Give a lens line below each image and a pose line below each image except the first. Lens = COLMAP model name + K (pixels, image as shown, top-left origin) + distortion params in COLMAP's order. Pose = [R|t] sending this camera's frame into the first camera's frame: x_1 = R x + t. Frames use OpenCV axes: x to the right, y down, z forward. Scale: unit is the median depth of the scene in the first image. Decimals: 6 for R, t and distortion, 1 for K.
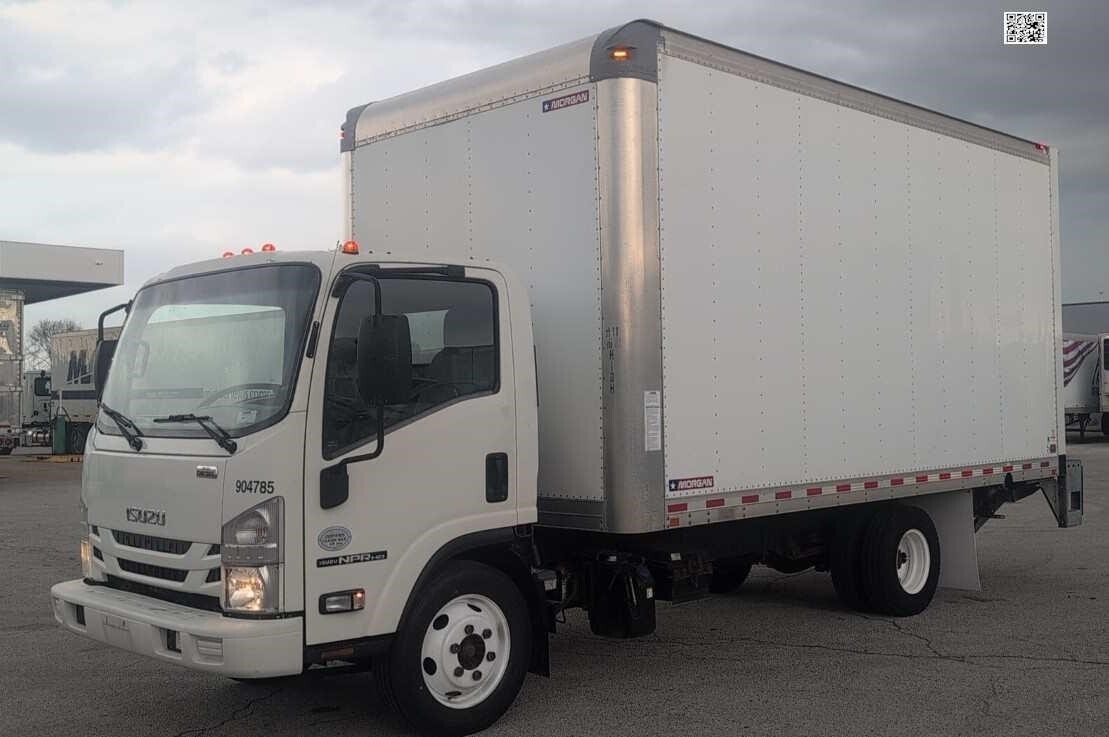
lens RADIAL K [[1199.3, 0, 554.5], [0, 1199.3, 368.5], [0, 0, 1]] dist [-0.007808, -0.010807]
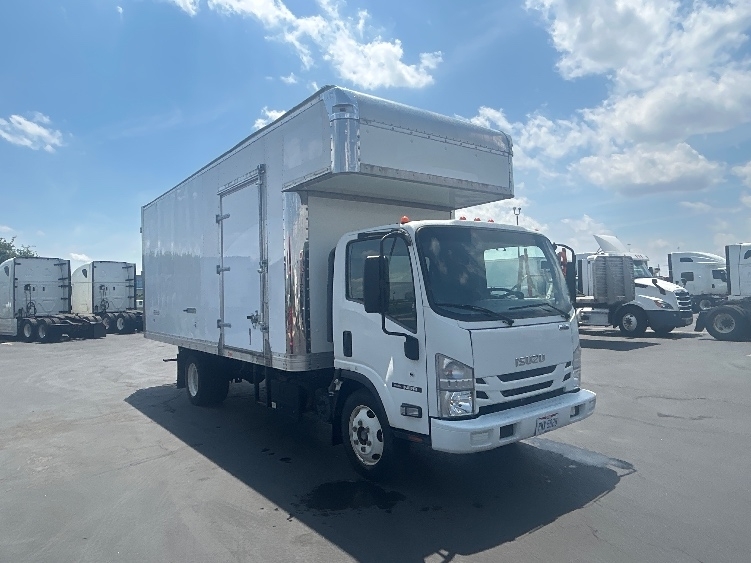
lens RADIAL K [[520.2, 0, 376.4], [0, 520.2, 296.1], [0, 0, 1]] dist [0.001536, -0.000264]
pose [[0.126788, 0.008154, 0.991896, -1.225767], [-0.001043, 0.999967, -0.008087, 0.033438], [-0.991929, -0.000009, 0.126792, 1.186673]]
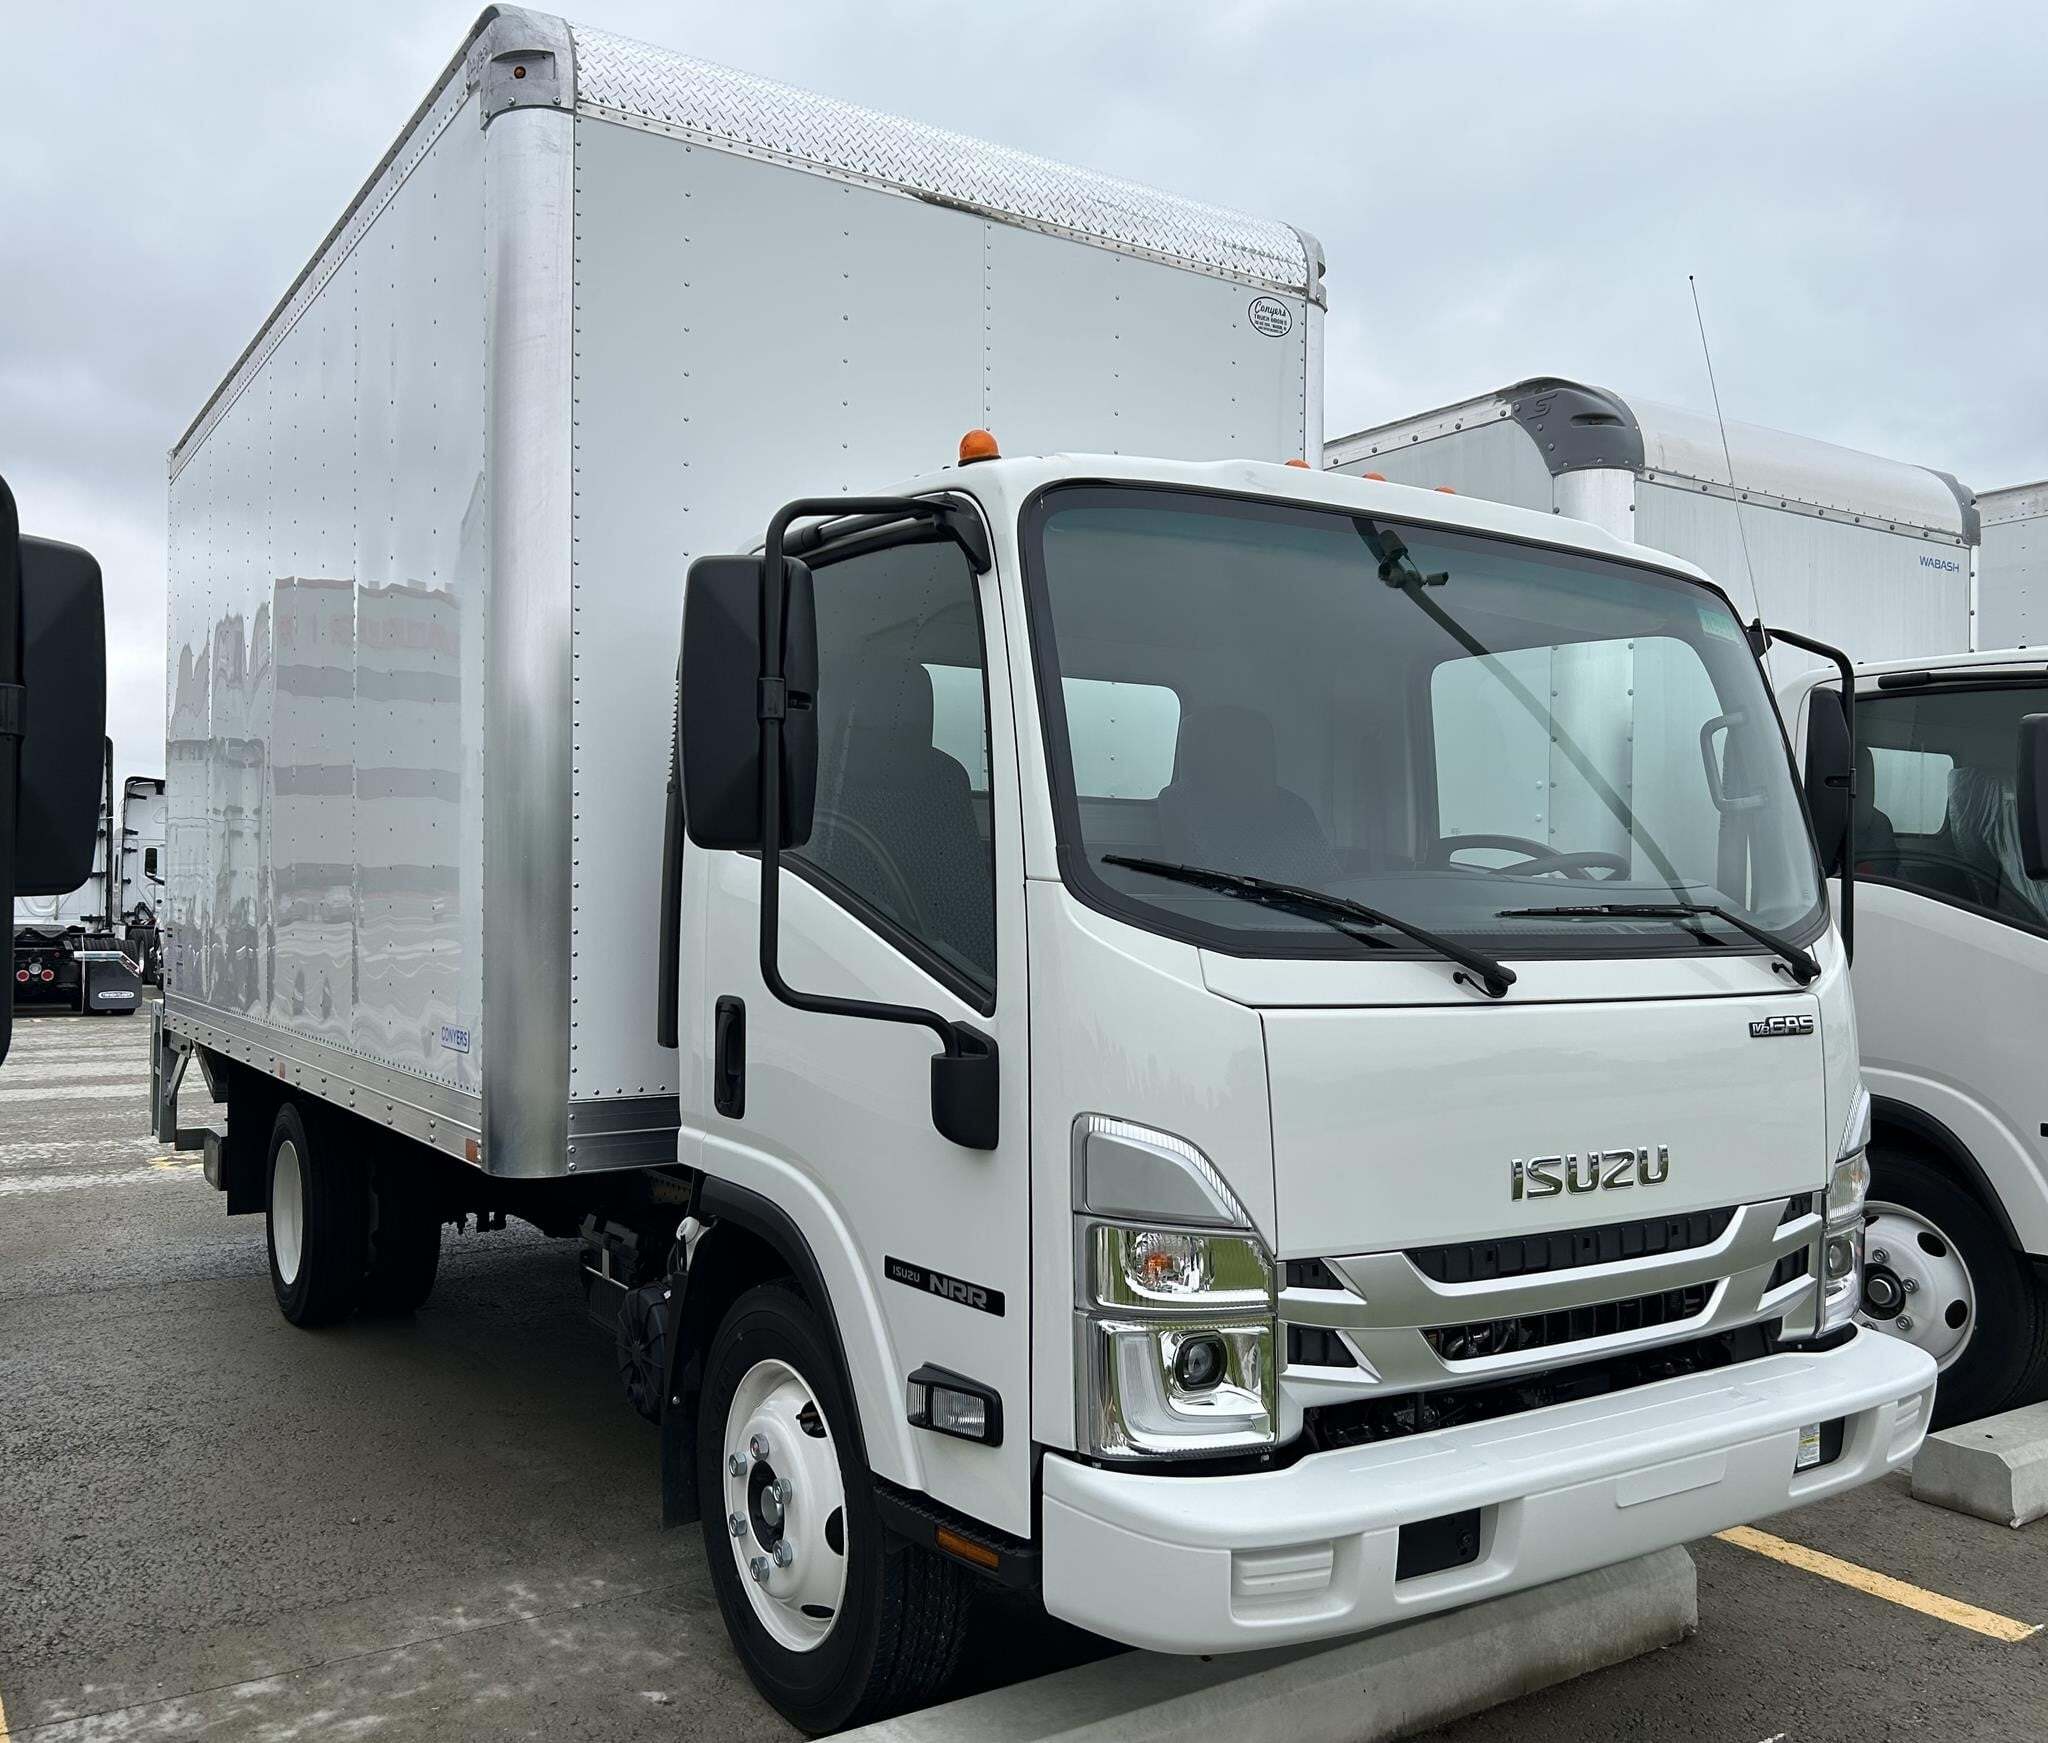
lens RADIAL K [[1823.6, 0, 1024.0], [0, 1823.6, 871.5], [0, 0, 1]] dist [0.010697, 0.011110]
pose [[0.197837, 0.035919, 0.979577, -0.968994], [-0.038665, 0.998837, -0.028817, 0.056639], [-0.979472, -0.032174, 0.198996, 1.111133]]
